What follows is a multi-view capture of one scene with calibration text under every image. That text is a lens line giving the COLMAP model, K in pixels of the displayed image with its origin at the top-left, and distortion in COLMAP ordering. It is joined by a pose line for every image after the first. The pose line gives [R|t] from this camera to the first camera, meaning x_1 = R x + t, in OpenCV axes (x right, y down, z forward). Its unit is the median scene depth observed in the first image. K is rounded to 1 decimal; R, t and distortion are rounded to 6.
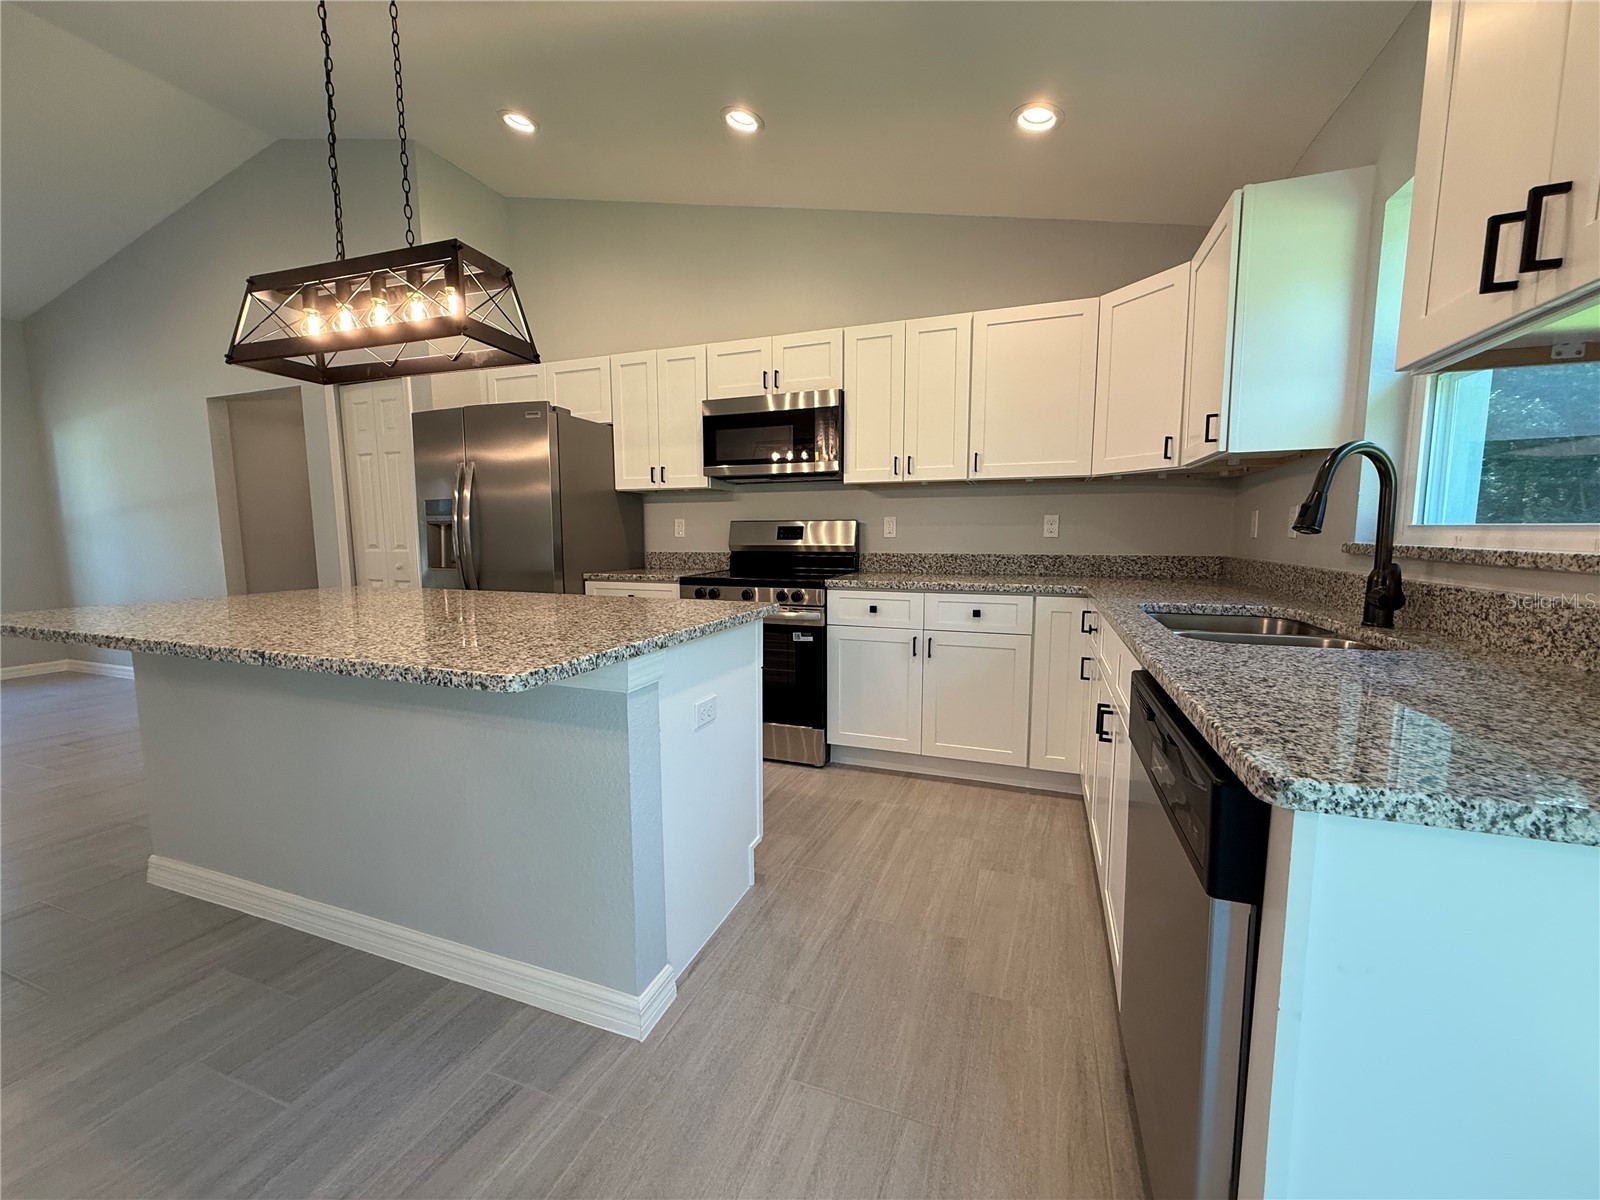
lens RADIAL K [[635.5, 0, 793.6], [0, 635.5, 601.8], [0, 0, 1]] dist [-0.001683, 0.000127]
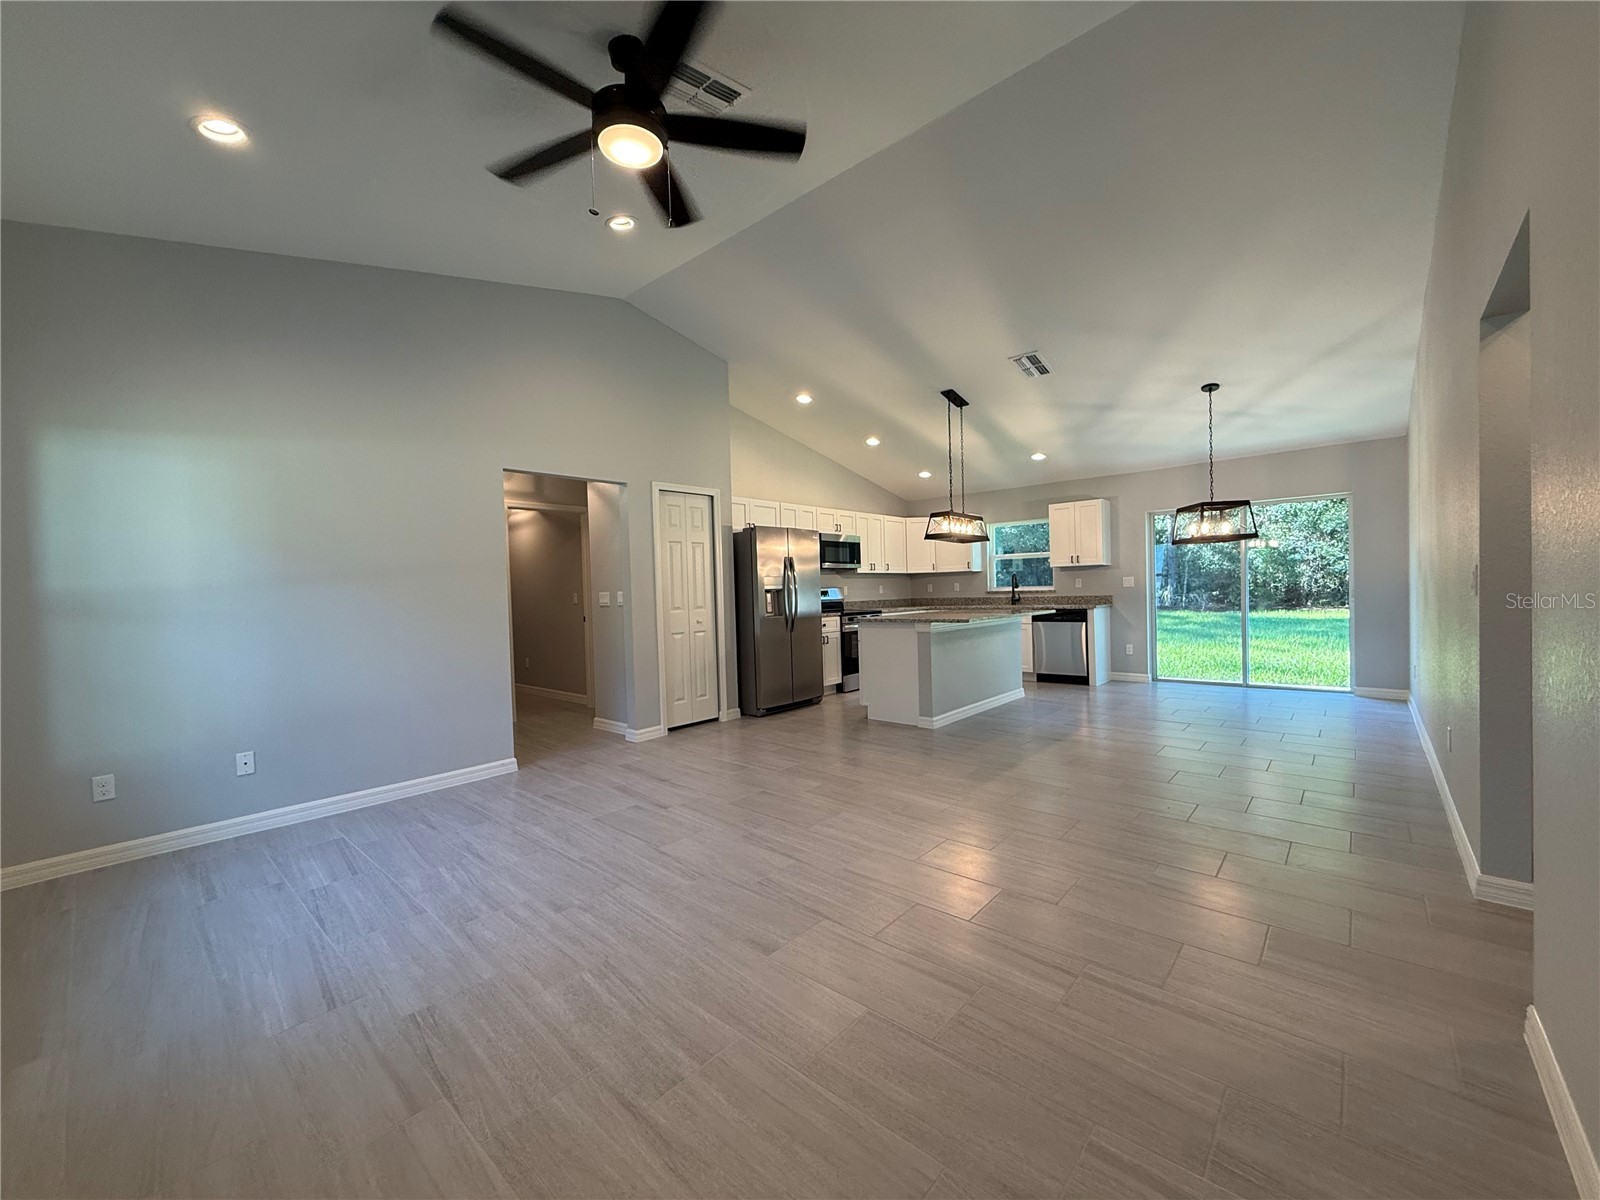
lens RADIAL K [[633.4, 0, 800.0], [0, 633.4, 600.0], [0, 0, 1]] dist [0.000832, 0.000135]
pose [[0.354531, -0.021459, 0.934798, -2.495096], [0.126363, 0.991665, -0.025160, -0.049772], [-0.926466, 0.127044, 0.354288, 0.359110]]
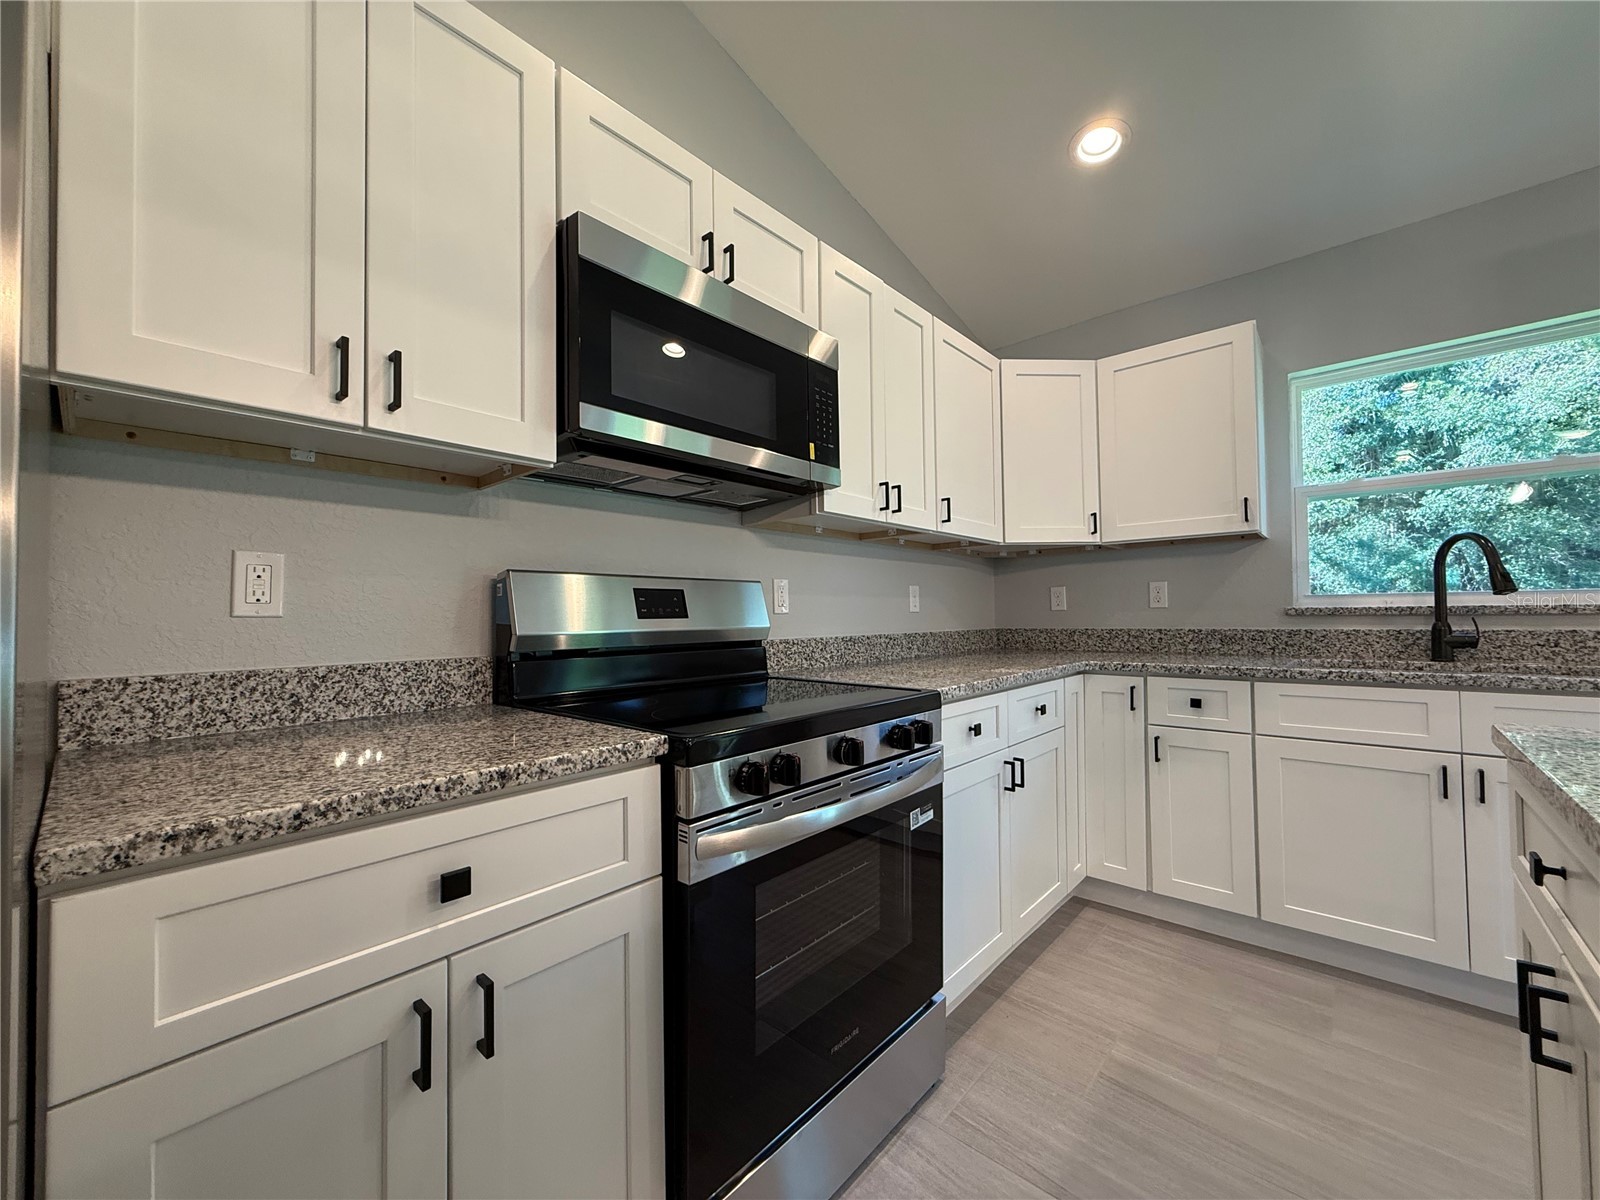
lens RADIAL K [[635.5, 0, 793.6], [0, 635.5, 601.8], [0, 0, 1]] dist [-0.001683, 0.000127]
pose [[0.364989, 0.019580, 0.930806, -0.463243], [0.113544, 0.991380, -0.065378, -0.082708], [-0.924062, 0.129550, 0.359619, 0.892504]]
